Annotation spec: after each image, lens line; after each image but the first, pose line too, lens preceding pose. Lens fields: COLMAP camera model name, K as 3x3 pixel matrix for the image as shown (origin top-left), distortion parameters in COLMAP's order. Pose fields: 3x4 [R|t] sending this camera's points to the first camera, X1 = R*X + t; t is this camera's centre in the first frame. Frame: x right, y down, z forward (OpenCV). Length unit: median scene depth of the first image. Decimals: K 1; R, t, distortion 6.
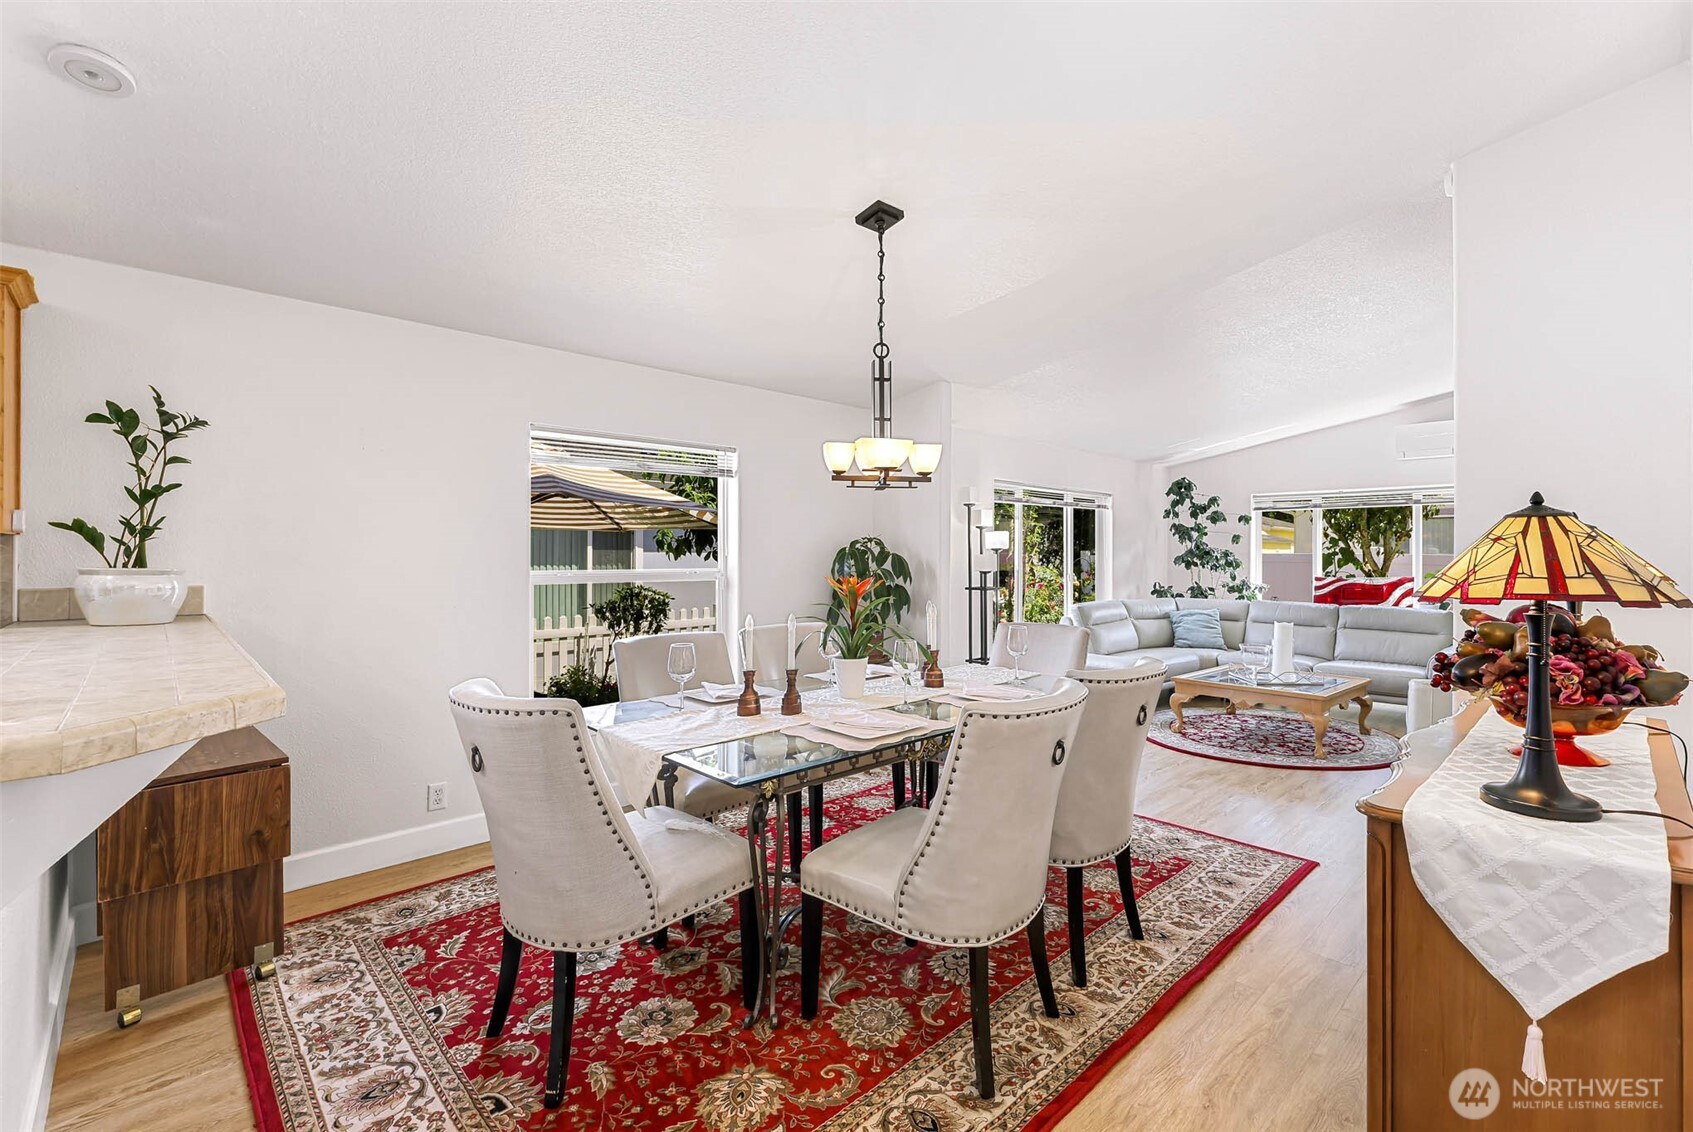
lens RADIAL K [[751.5, 0, 849.4], [0, 751.5, 556.0], [0, 0, 1]] dist [-0.004201, -0.001203]
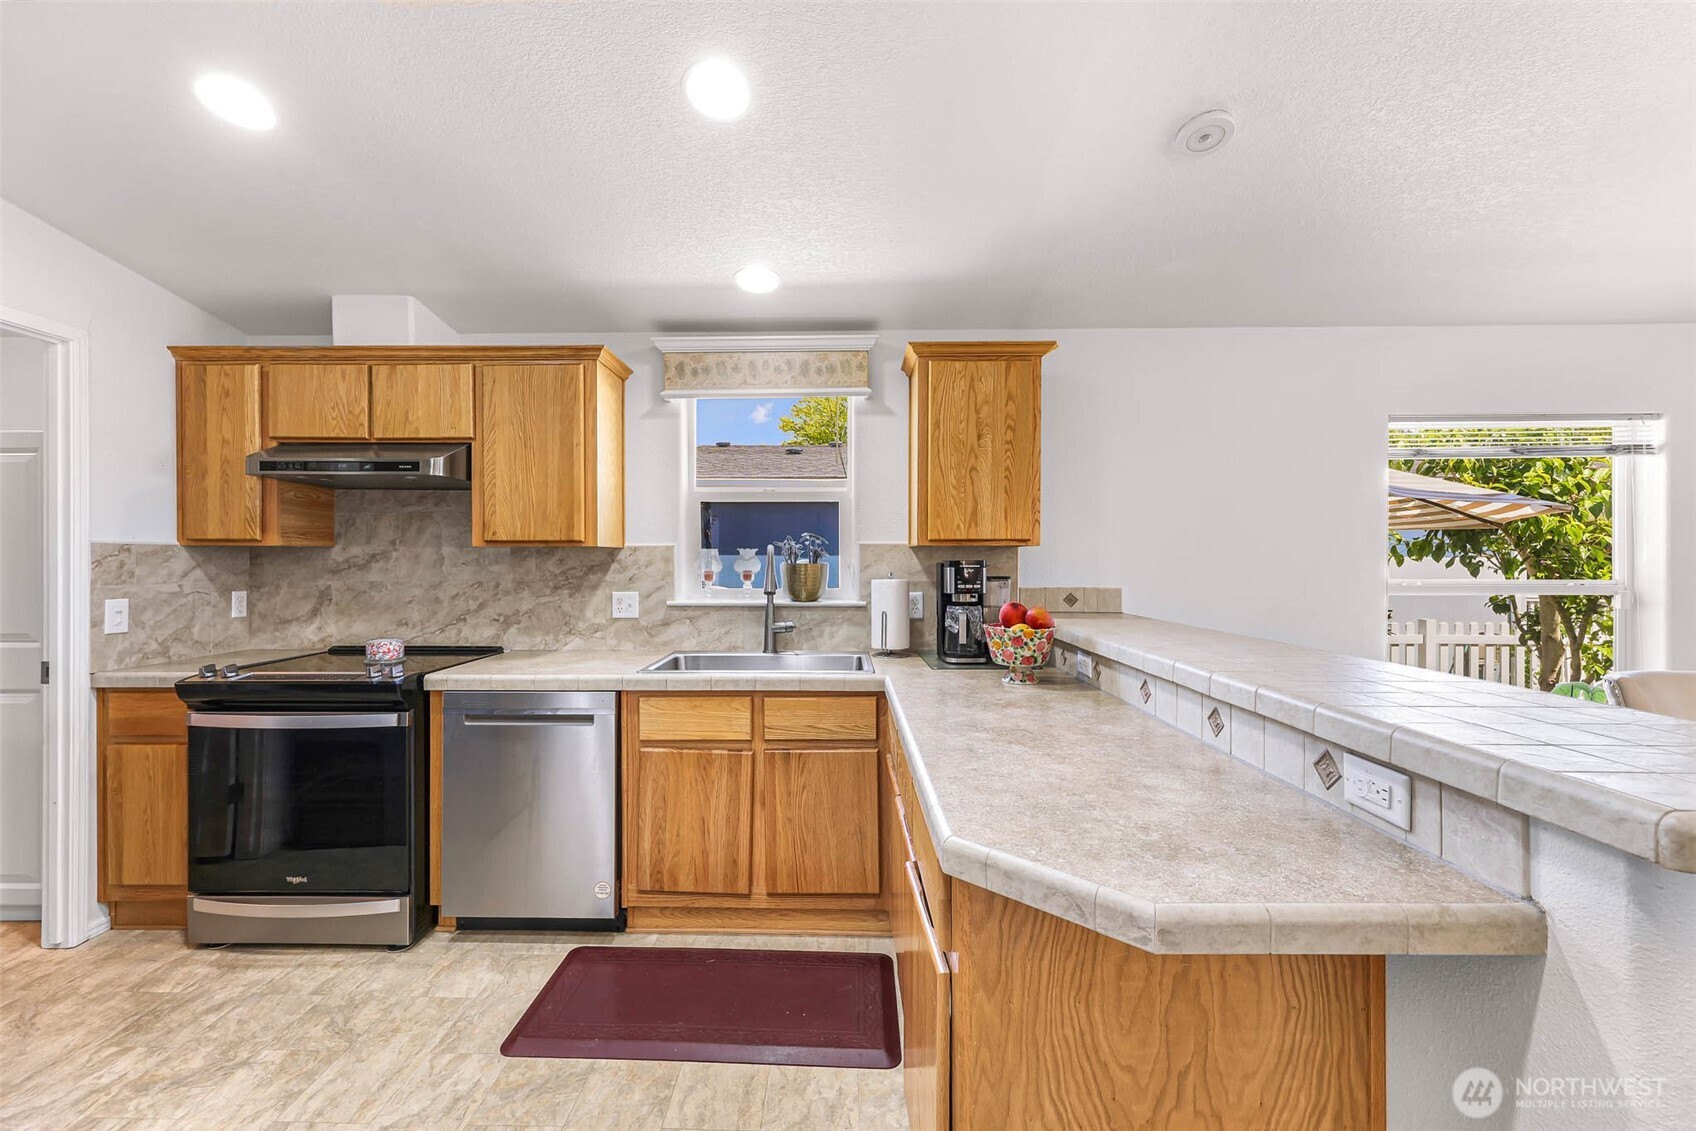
lens RADIAL K [[680.4, 0, 820.3], [0, 680.4, 561.0], [0, 0, 1]] dist [0.001604, -0.000252]
pose [[0.695234, 0.001559, -0.718782, -0.129717], [-0.000581, 0.999999, 0.001606, -0.001403], [0.718783, -0.000699, 0.695234, -0.014828]]
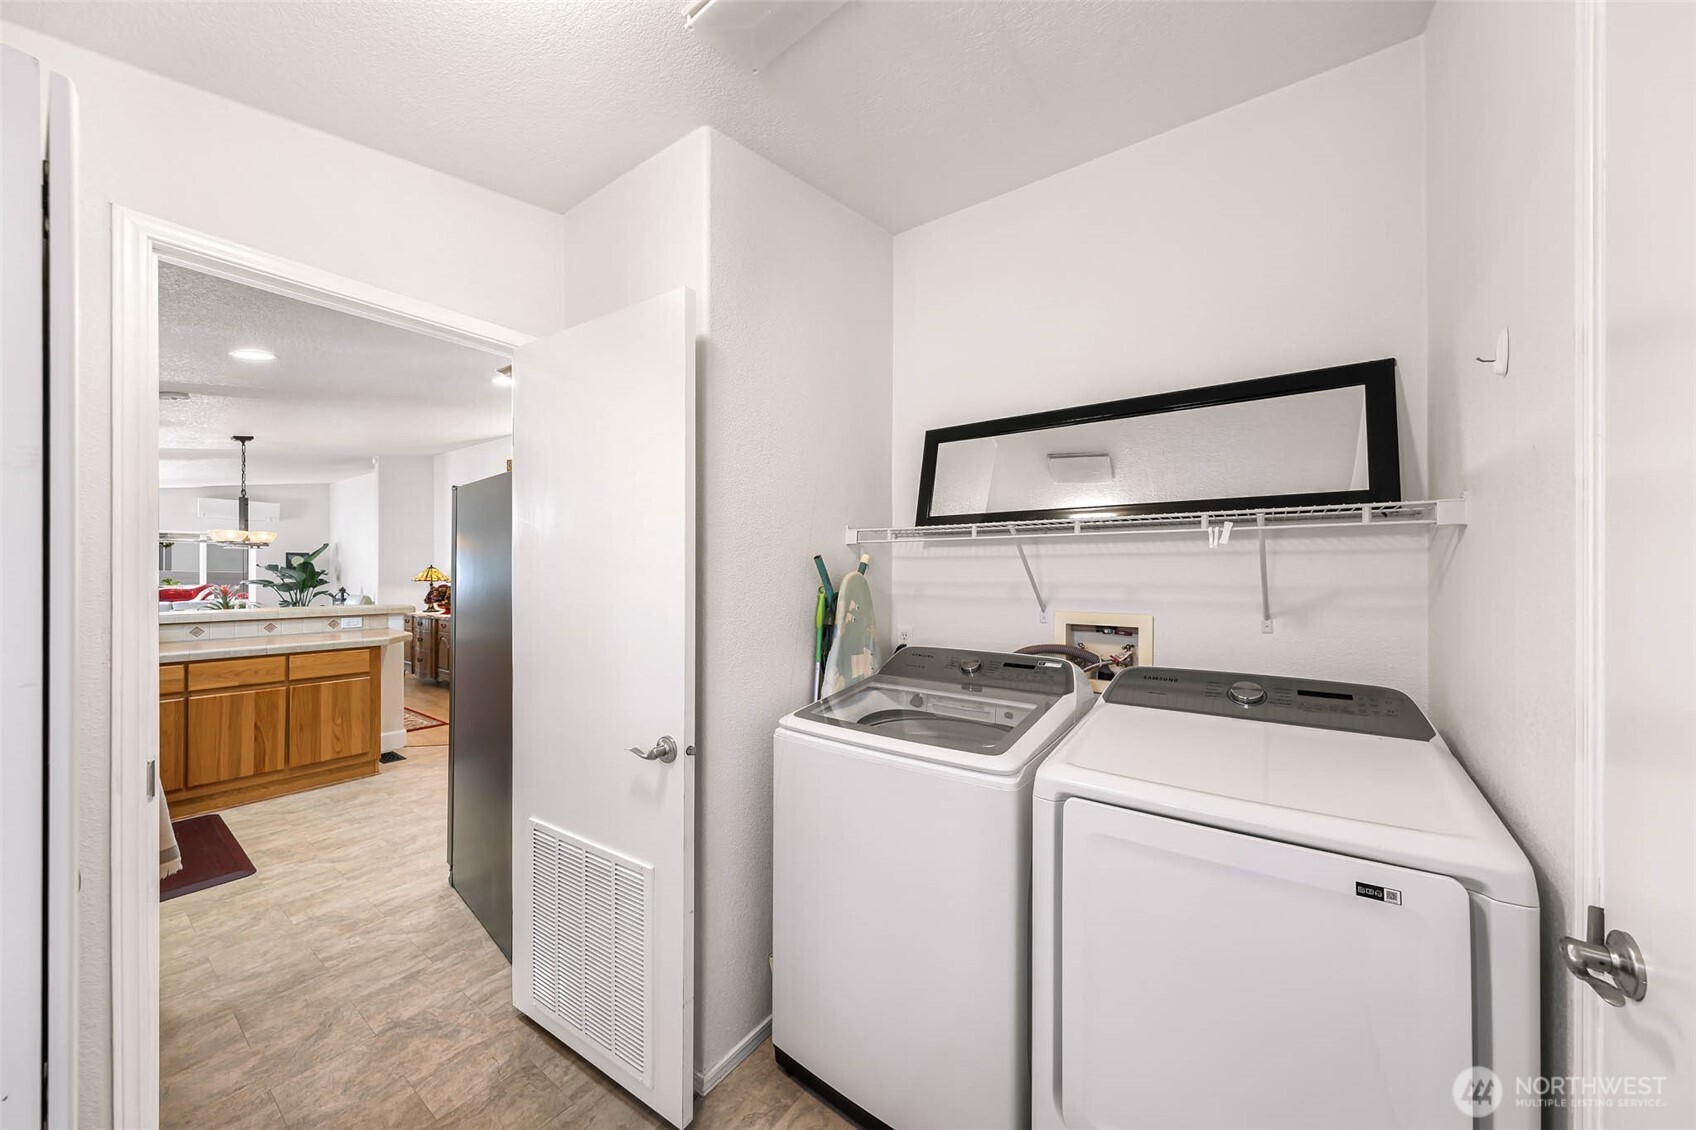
lens RADIAL K [[607.4, 0, 845.0], [0, 607.4, 567.3], [0, 0, 1]] dist [0.003511, 0.000116]
pose [[-0.161958, 0.002908, 0.986793, -0.857971], [-0.001296, 0.999994, -0.003159, -0.009644], [-0.986797, -0.001790, -0.161953, -0.235422]]
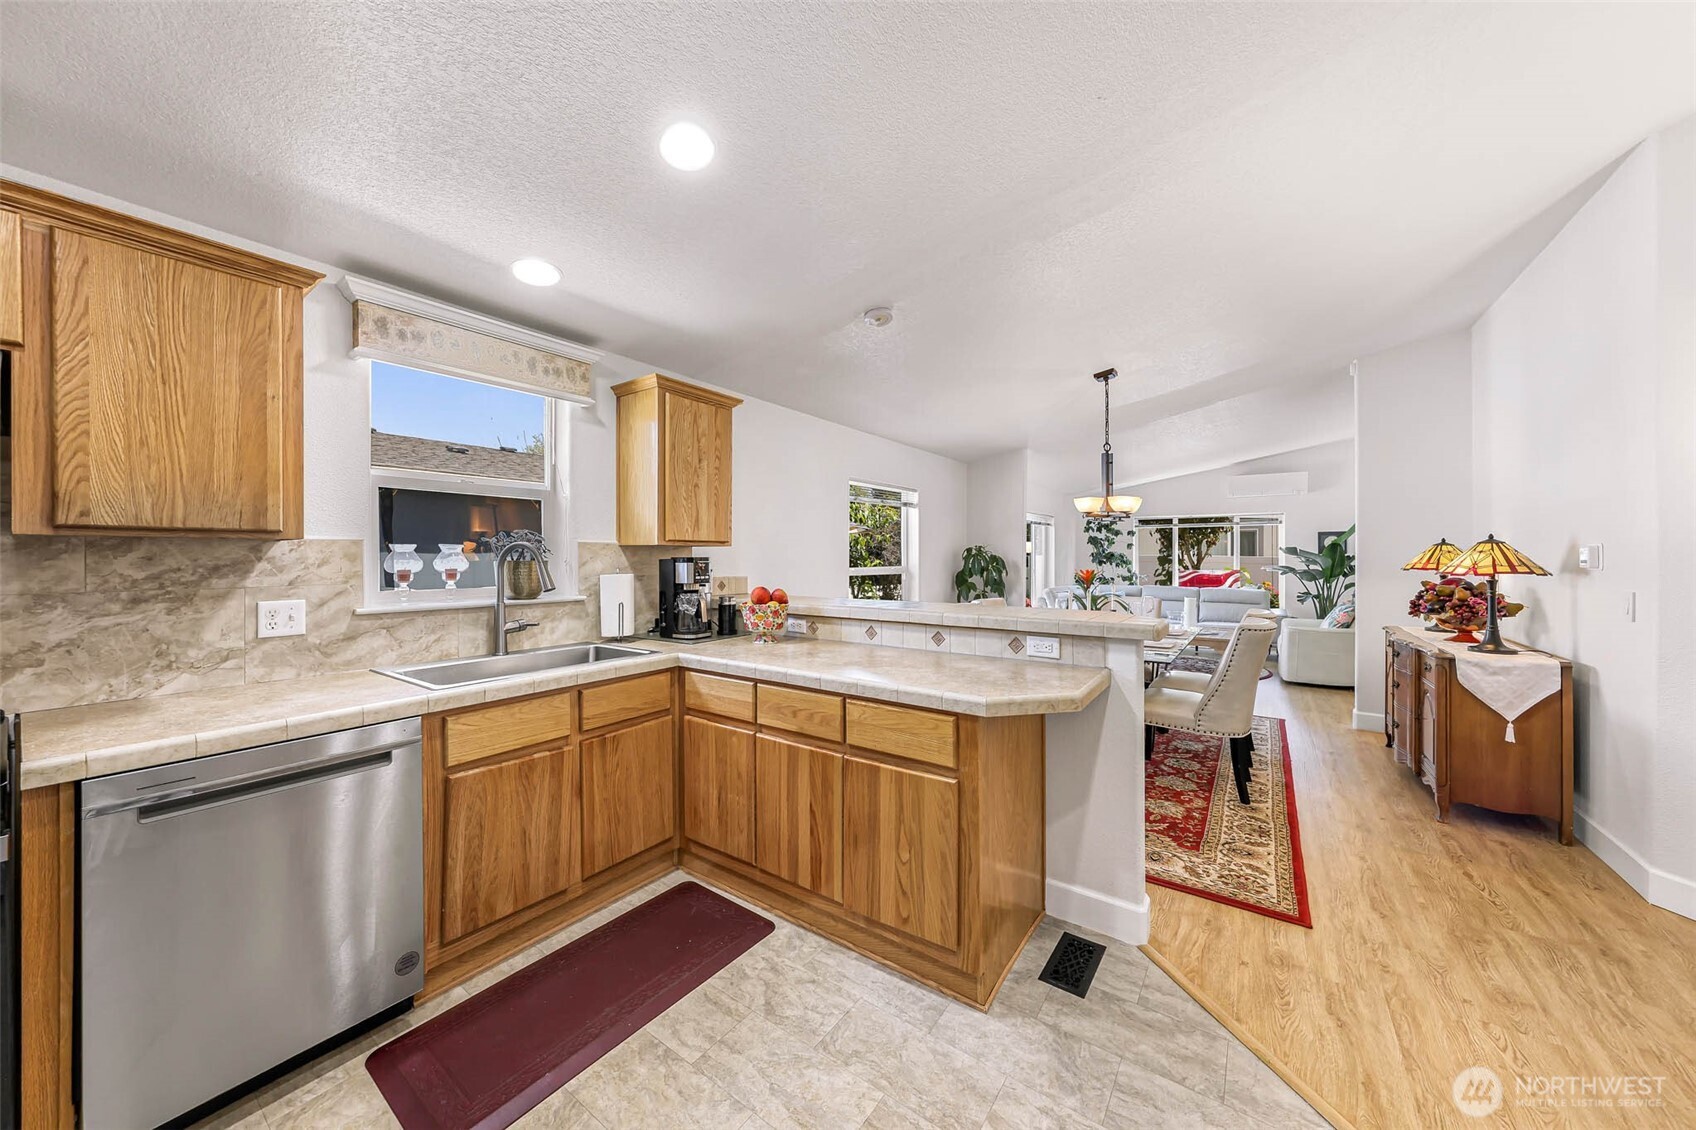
lens RADIAL K [[607.4, 0, 839.1], [0, 607.4, 555.3], [0, 0, 1]] dist [0.003511, 0.000116]
pose [[0.983353, -0.000962, 0.181704, -0.314919], [0.001544, 0.999994, -0.003063, -0.001064], [-0.181700, 0.003293, 0.983349, -0.128381]]
